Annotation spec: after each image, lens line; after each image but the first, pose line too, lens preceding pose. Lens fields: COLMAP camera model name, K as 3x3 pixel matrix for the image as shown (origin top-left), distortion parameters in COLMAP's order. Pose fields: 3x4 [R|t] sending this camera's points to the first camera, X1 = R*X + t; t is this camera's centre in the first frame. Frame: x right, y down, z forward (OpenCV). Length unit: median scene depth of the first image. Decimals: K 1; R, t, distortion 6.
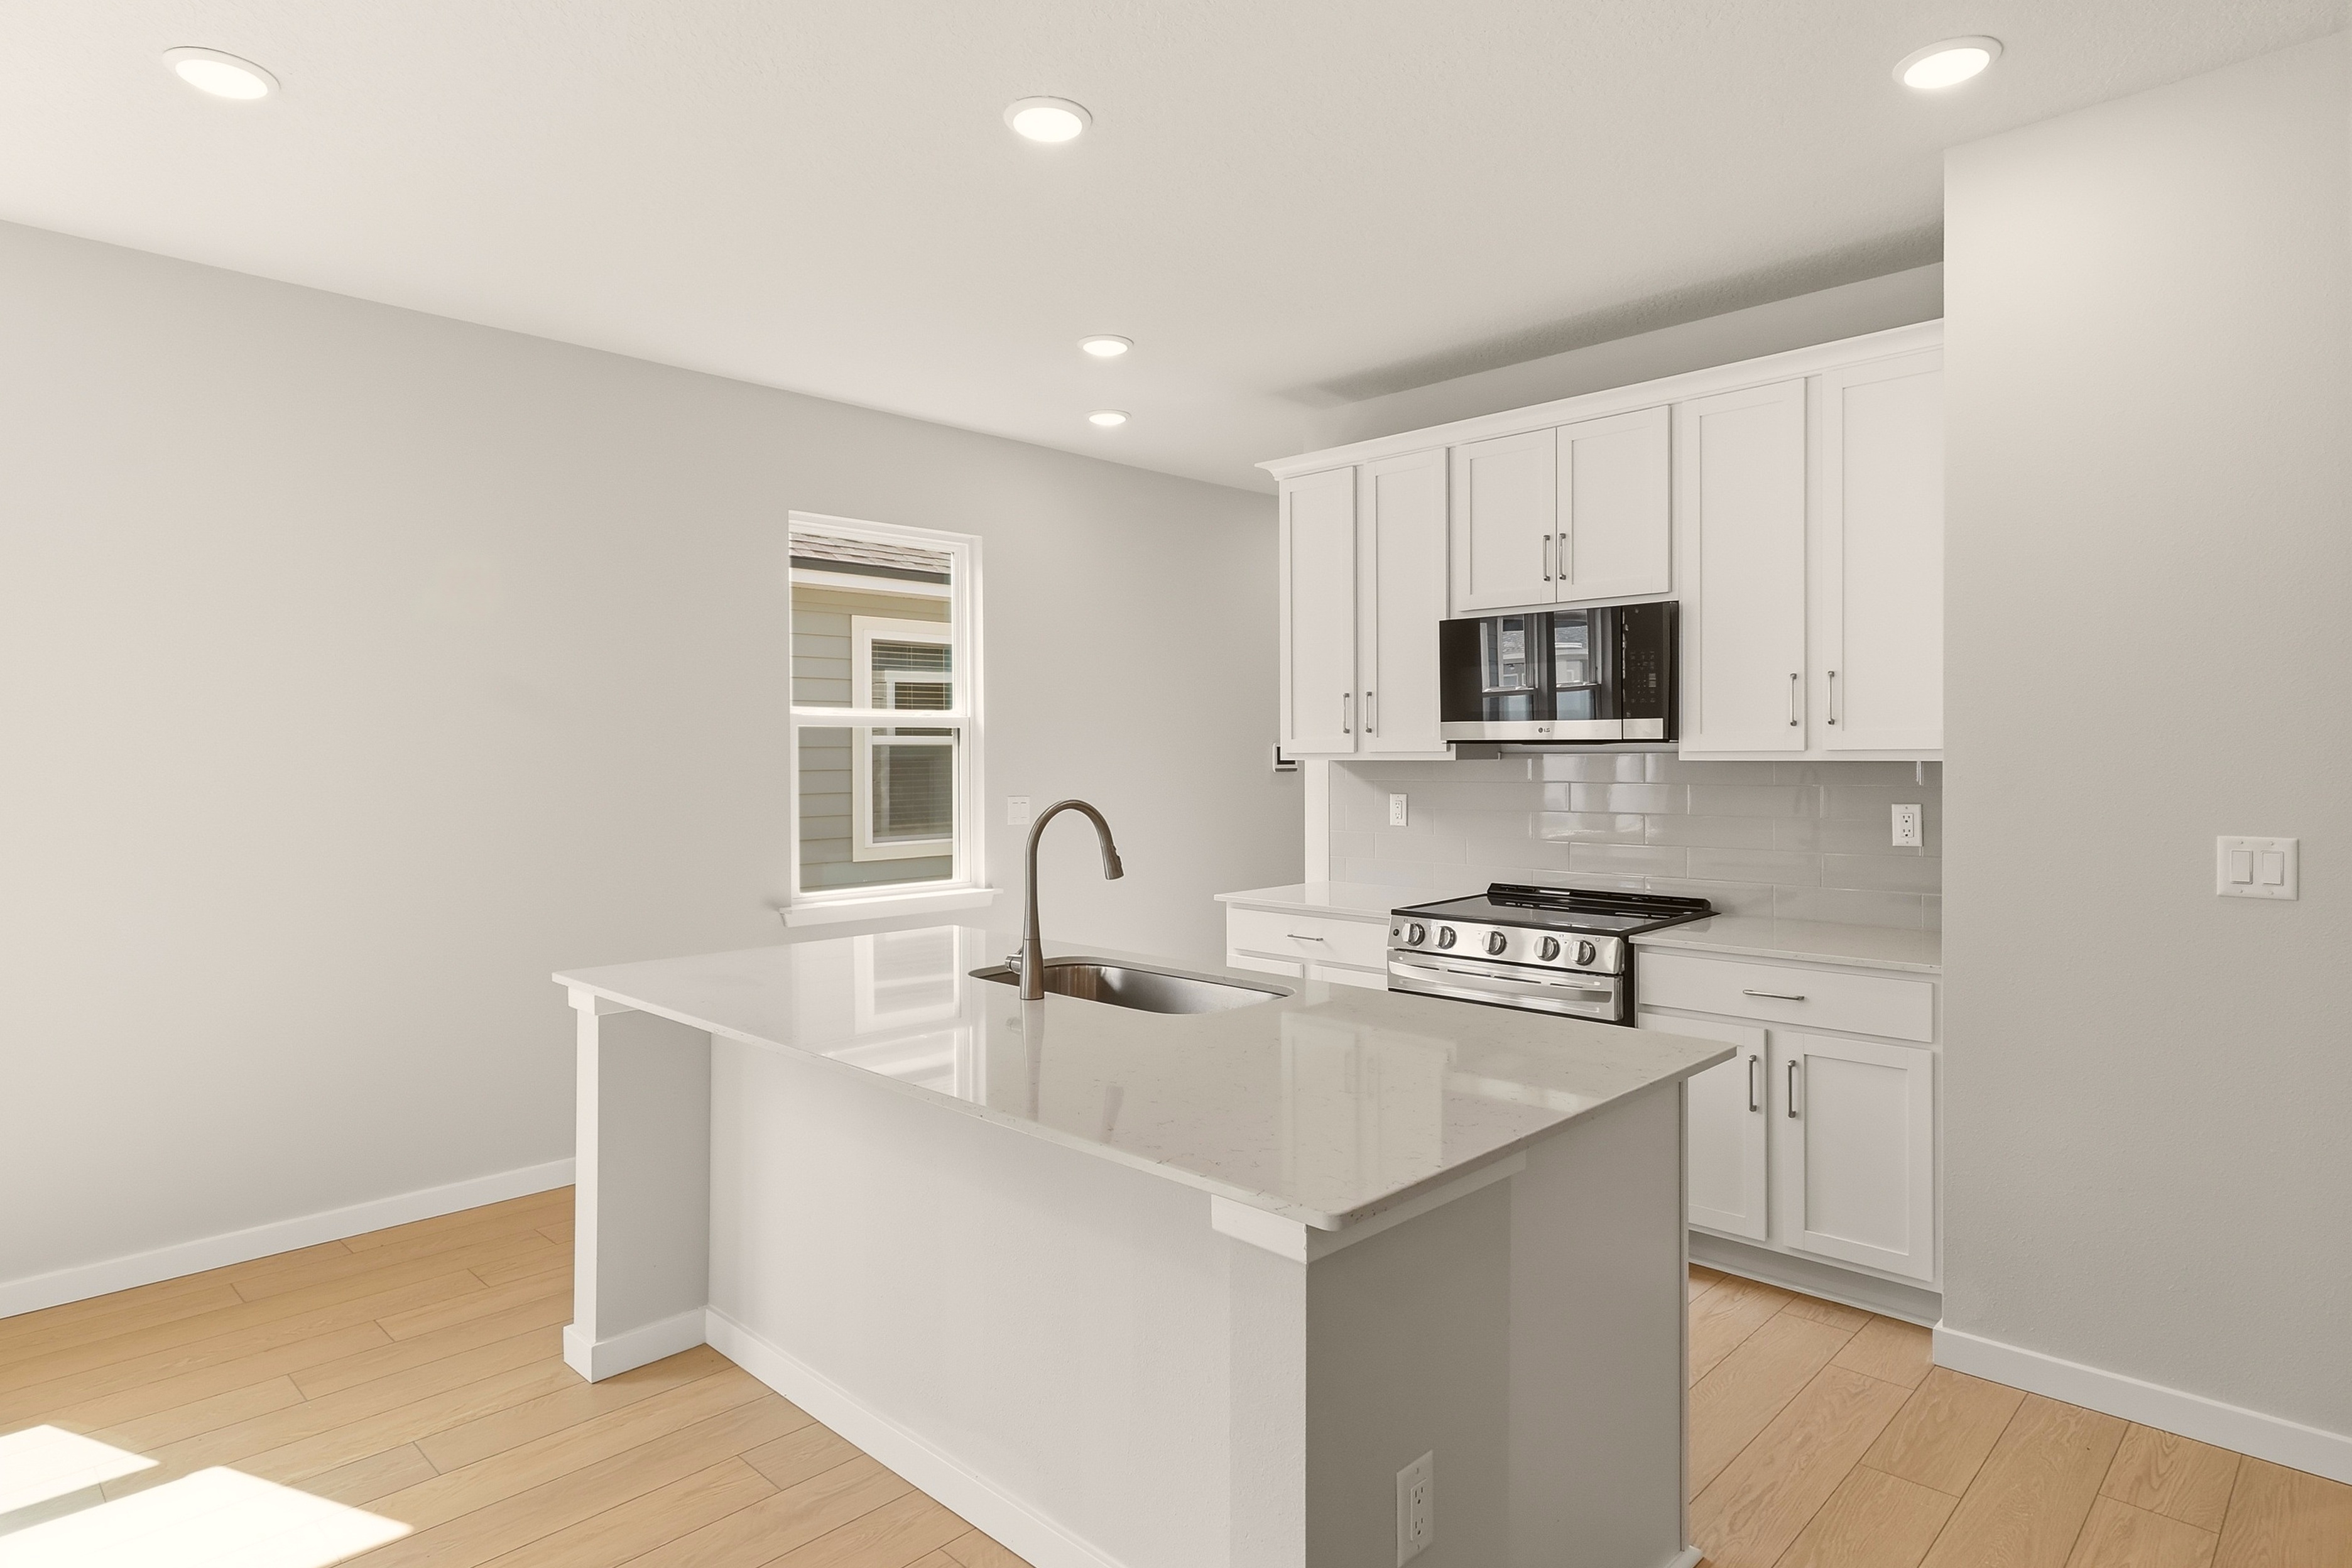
lens RADIAL K [[1290.5, 0, 1192.0], [0, 1290.5, 767.3], [0, 0, 1]] dist [0.006220, -0.002406]
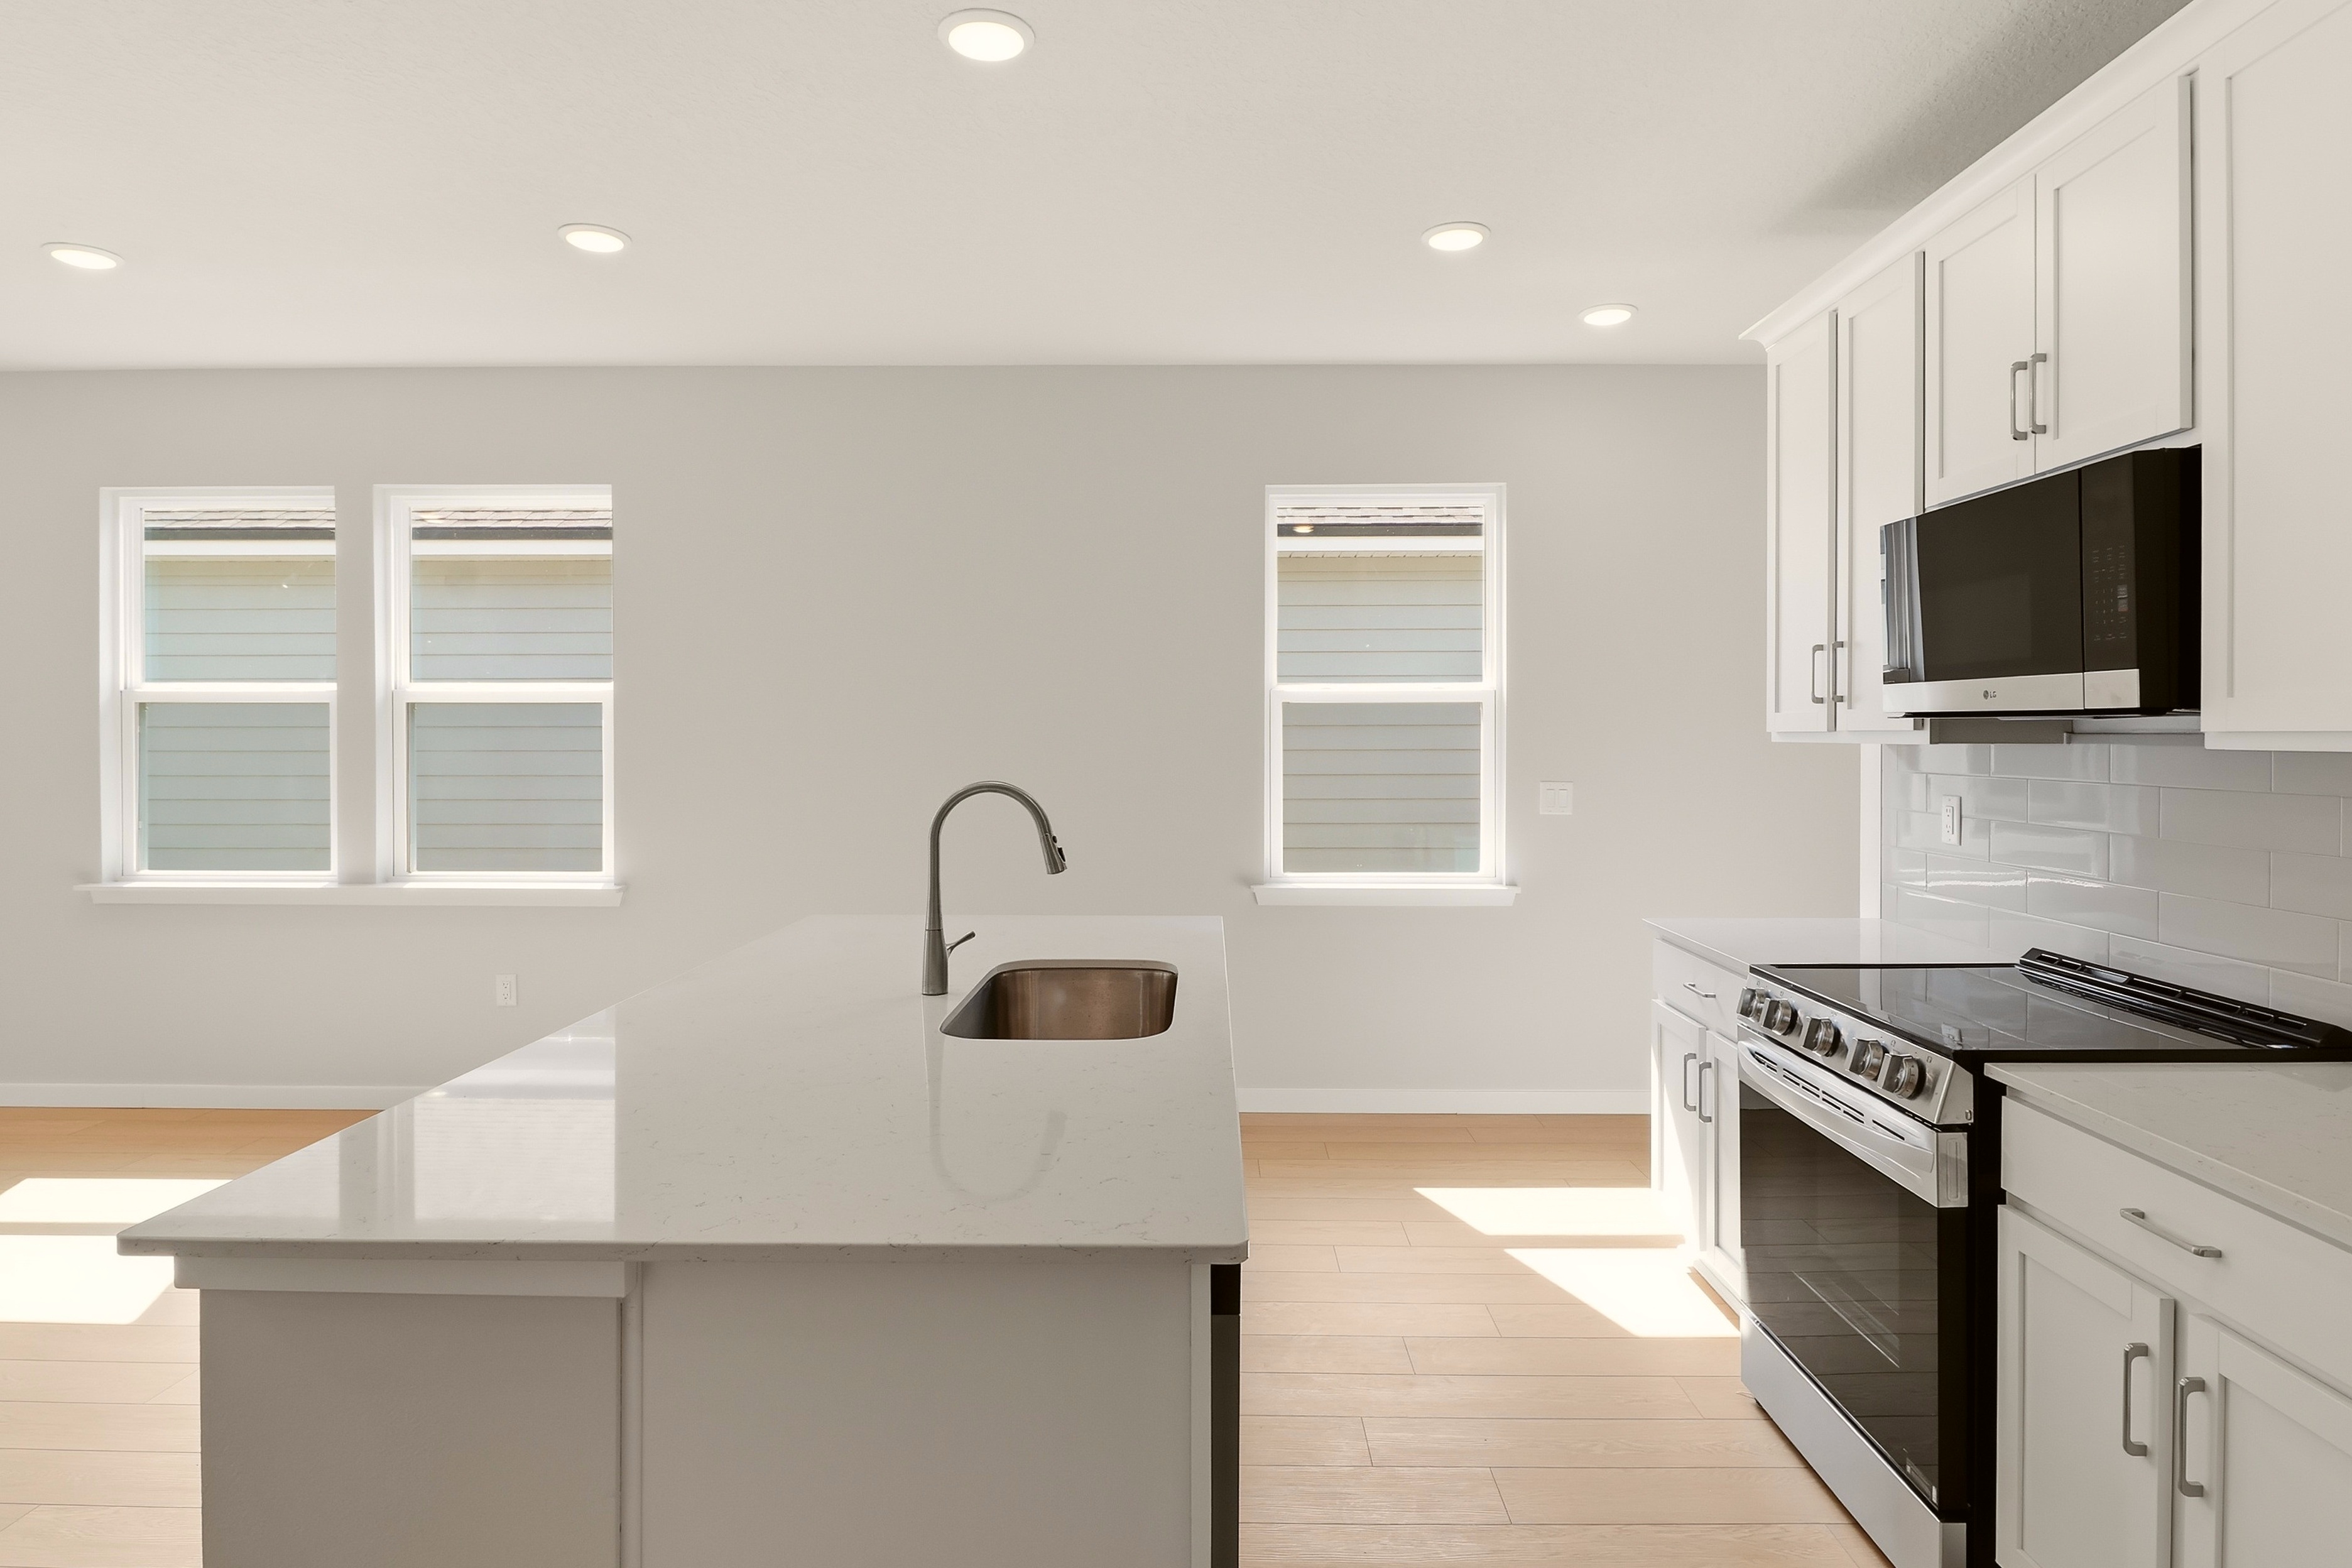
lens RADIAL K [[1318.3, 0, 1186.0], [0, 1318.3, 735.9], [0, 0, 1]] dist [-0.006286, -0.002420]
pose [[0.688885, 0.008474, -0.724821, 0.418934], [-0.013313, 0.999911, -0.000962, -0.004139], [0.724748, 0.010312, 0.688937, 0.296251]]
